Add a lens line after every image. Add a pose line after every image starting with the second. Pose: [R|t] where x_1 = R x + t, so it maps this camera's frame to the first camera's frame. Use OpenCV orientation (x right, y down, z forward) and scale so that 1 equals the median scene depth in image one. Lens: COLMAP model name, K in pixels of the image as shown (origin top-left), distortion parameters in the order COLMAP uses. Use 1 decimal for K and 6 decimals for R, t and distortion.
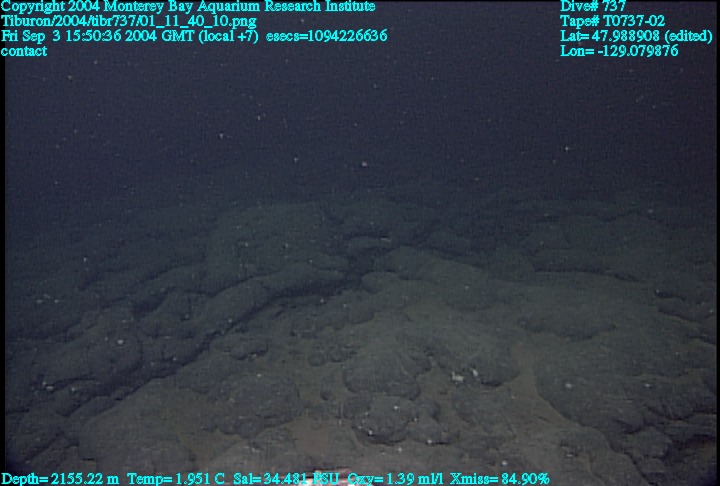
lens RADIAL K [[418.4, 0, 360.0], [0, 418.4, 243.0], [0, 0, 1]] dist [-0.040481, 0.002357]
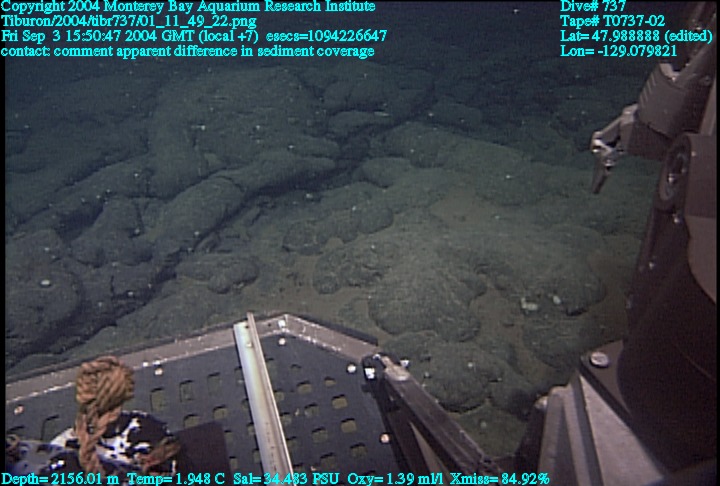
lens RADIAL K [[418.4, 0, 360.0], [0, 418.4, 243.0], [0, 0, 1]] dist [-0.040481, 0.002357]
pose [[0.993526, -0.063377, 0.094283, -0.101417], [0.033168, 0.955589, 0.292830, -0.009817], [-0.108654, -0.287807, 0.951505, 0.273095]]
